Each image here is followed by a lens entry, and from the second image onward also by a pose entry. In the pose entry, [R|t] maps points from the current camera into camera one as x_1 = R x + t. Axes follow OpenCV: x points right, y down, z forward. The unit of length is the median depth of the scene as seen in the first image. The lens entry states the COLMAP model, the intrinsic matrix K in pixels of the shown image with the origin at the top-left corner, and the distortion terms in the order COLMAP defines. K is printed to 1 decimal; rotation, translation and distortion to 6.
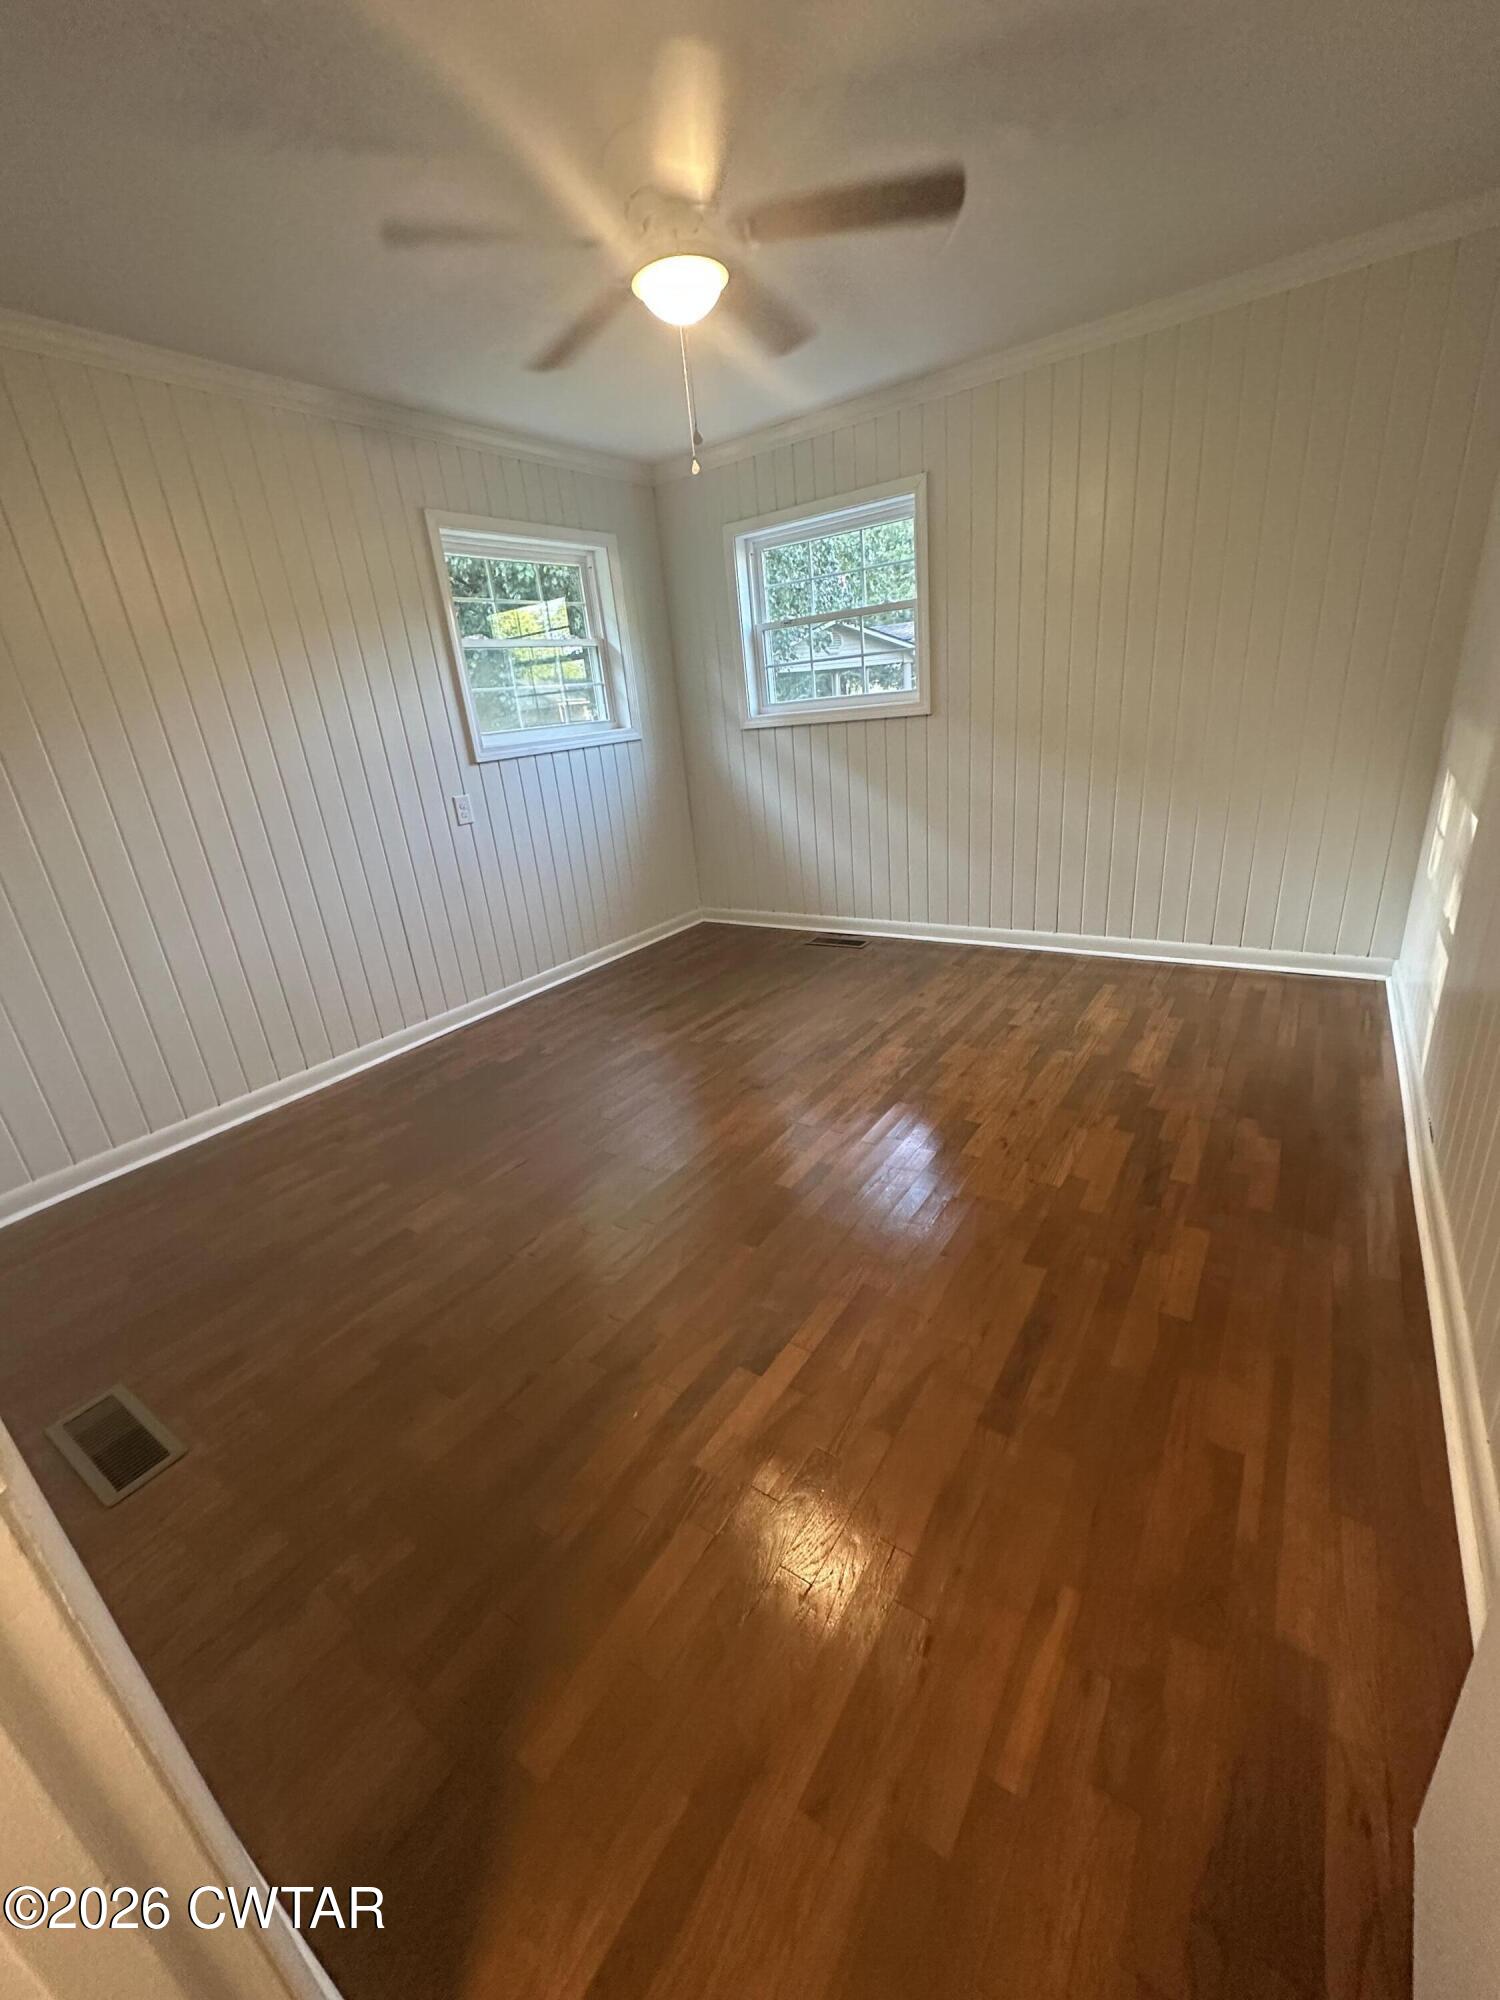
lens RADIAL K [[797.6, 0, 750.0], [0, 797.6, 1000.0], [0, 0, 1]] dist [-0.001257, 0.000302]
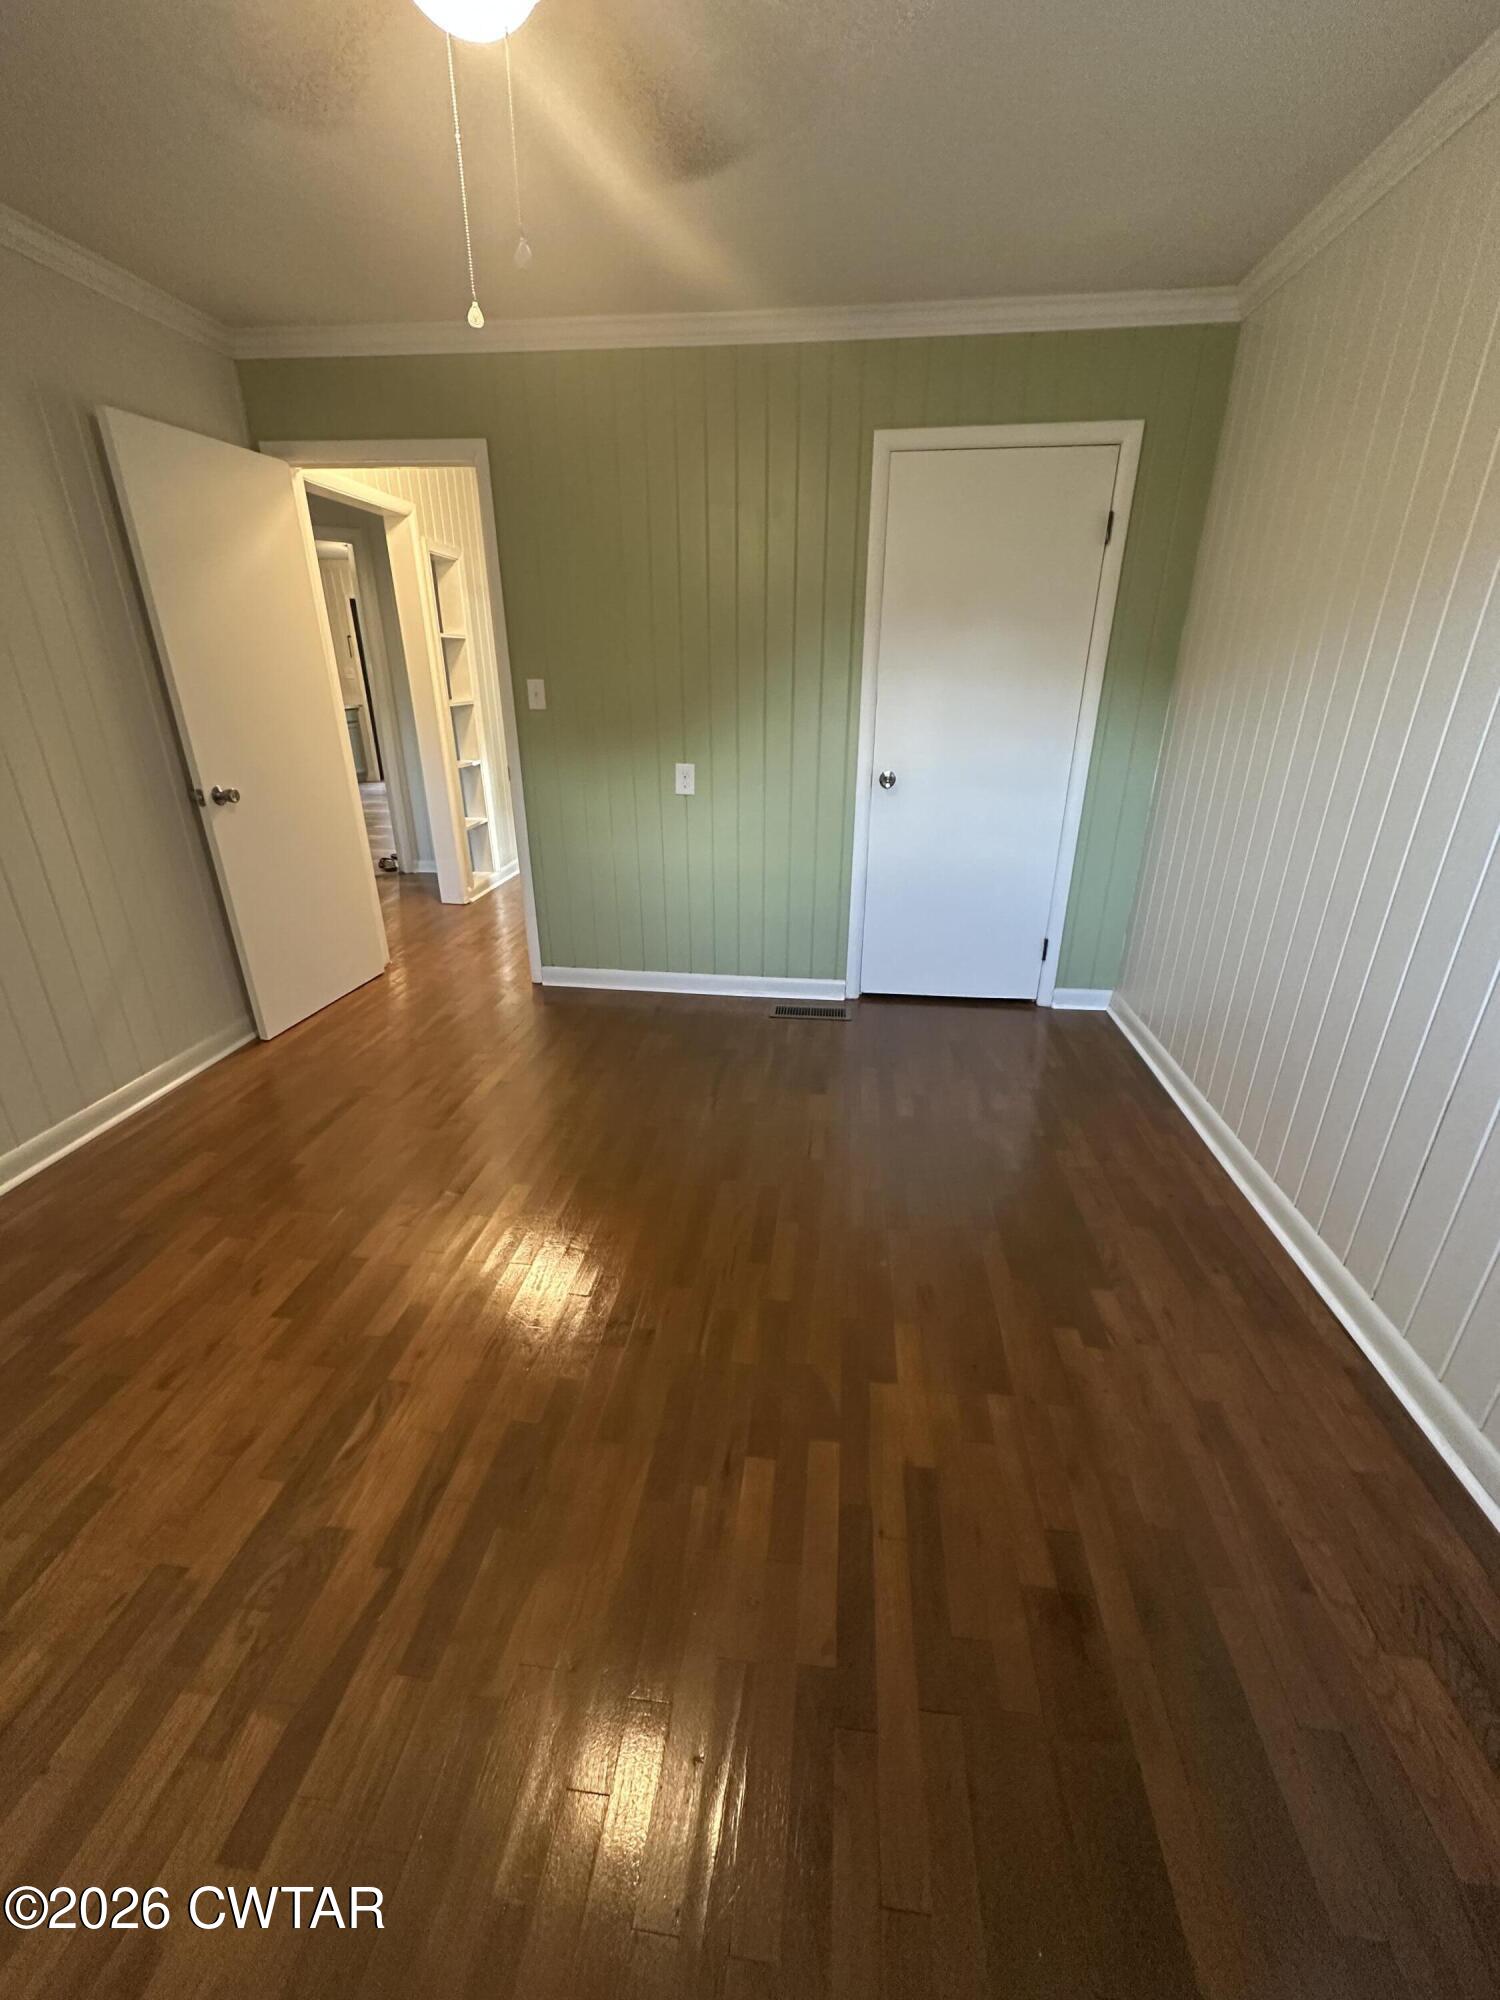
lens RADIAL K [[797.6, 0, 750.0], [0, 797.6, 1000.0], [0, 0, 1]] dist [-0.001257, 0.000302]
pose [[-0.881542, 0.262553, -0.392364, 0.094047], [-0.087304, 0.726101, 0.682024, -0.504786], [0.463963, 0.635487, -0.617166, 1.240025]]
